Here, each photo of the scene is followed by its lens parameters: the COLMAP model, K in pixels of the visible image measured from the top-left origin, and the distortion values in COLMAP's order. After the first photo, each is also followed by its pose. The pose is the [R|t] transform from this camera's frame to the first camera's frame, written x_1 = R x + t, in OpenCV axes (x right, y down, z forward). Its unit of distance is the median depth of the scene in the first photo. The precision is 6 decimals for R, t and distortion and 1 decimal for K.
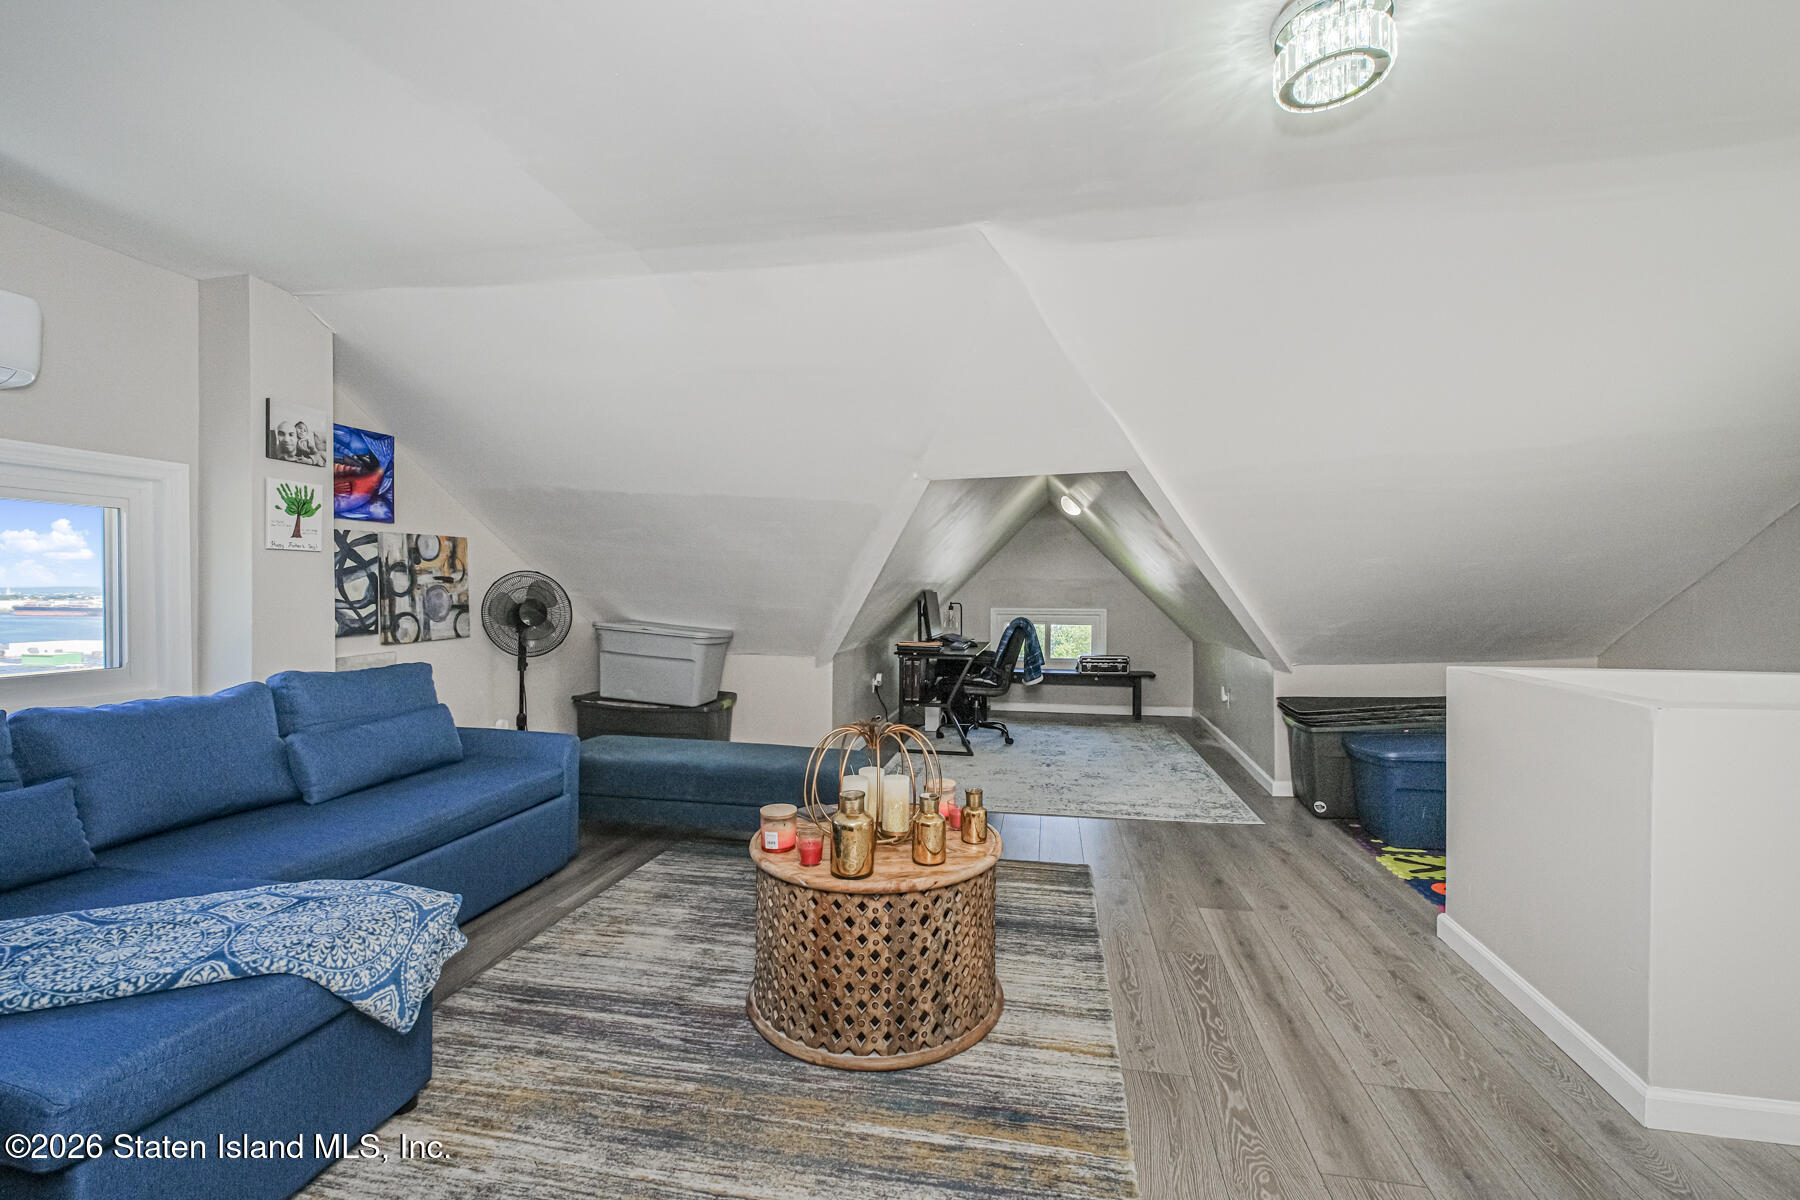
lens RADIAL K [[757.2, 0, 897.4], [0, 757.2, 598.6], [0, 0, 1]] dist [0.002860, -0.000092]
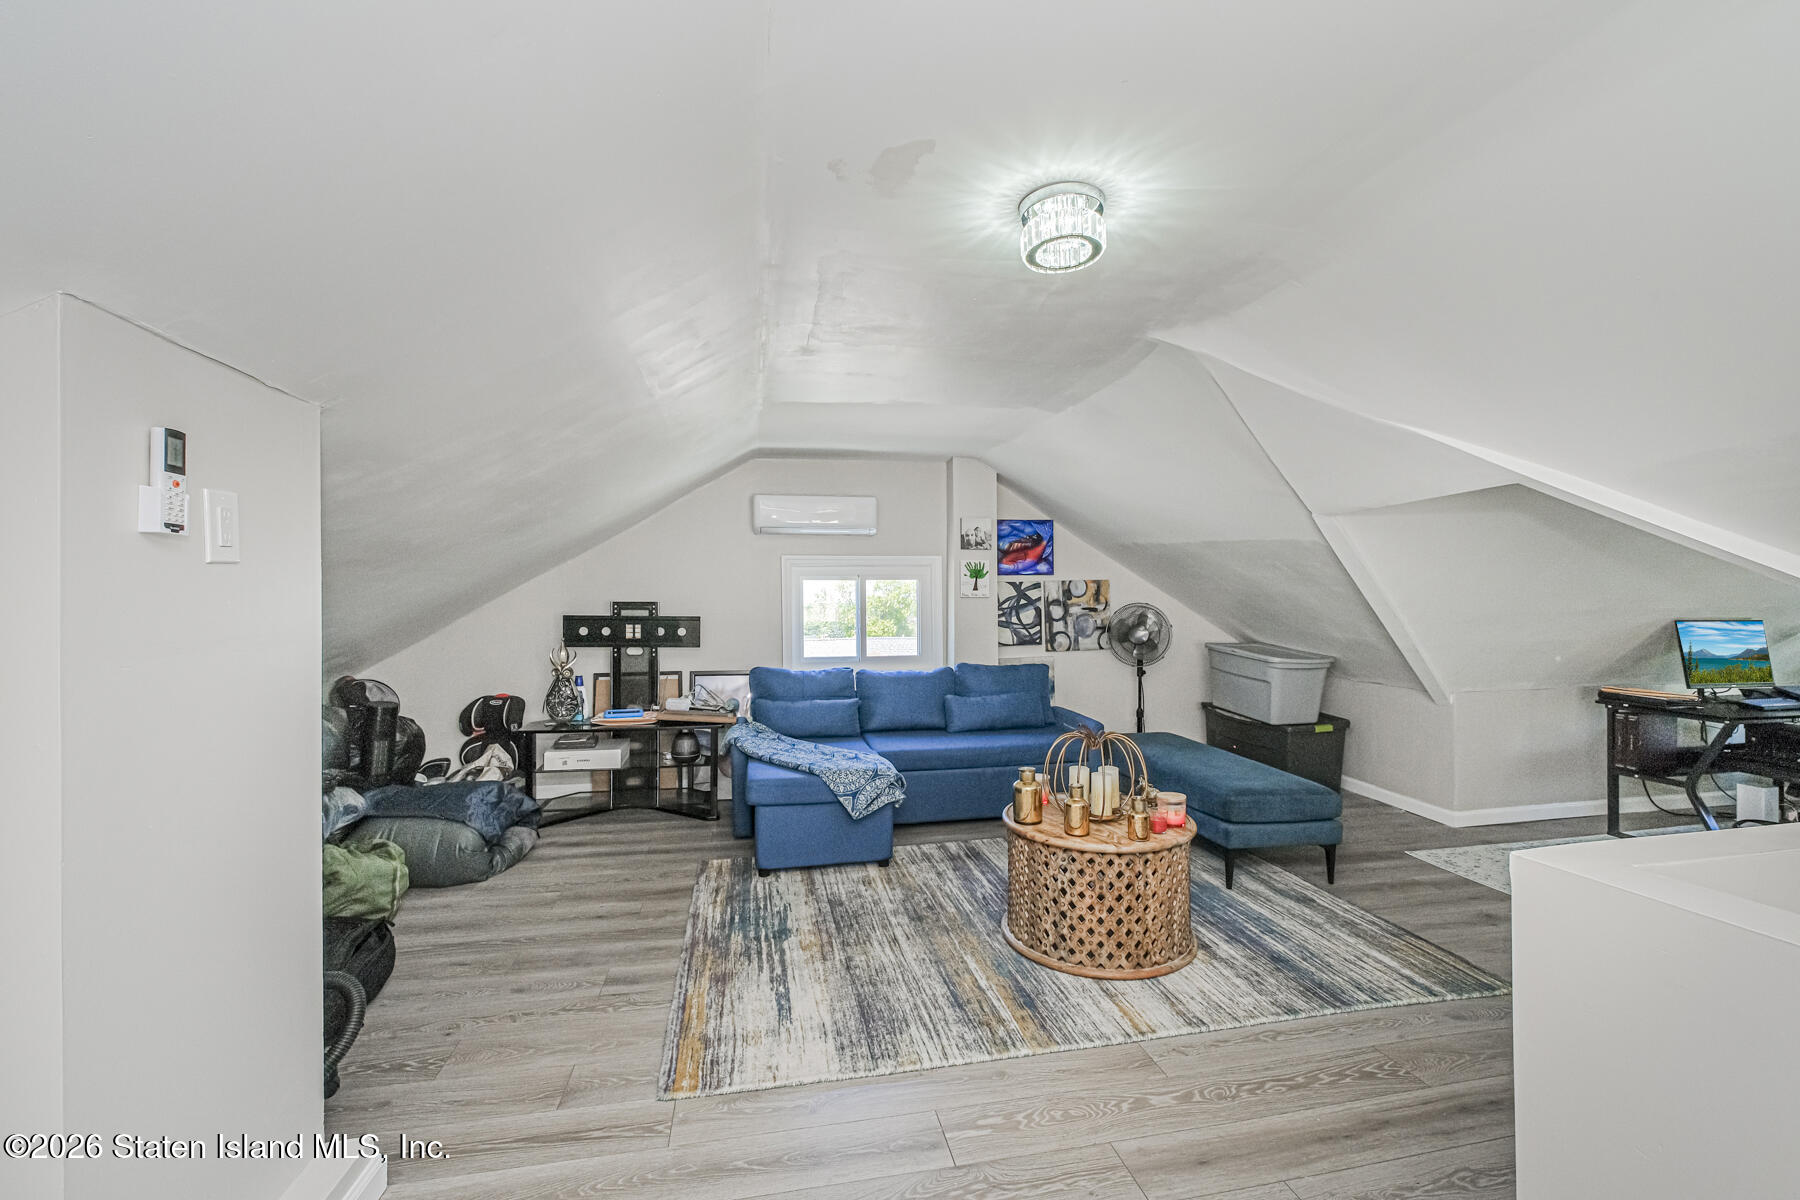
lens RADIAL K [[757.2, 0, 910.1], [0, 757.2, 607.5], [0, 0, 1]] dist [0.002860, -0.000092]
pose [[0.389468, 0.003493, -0.921033, 0.702256], [-0.002828, 0.999993, 0.002596, -0.036089], [0.921035, 0.001593, 0.389475, 0.116780]]
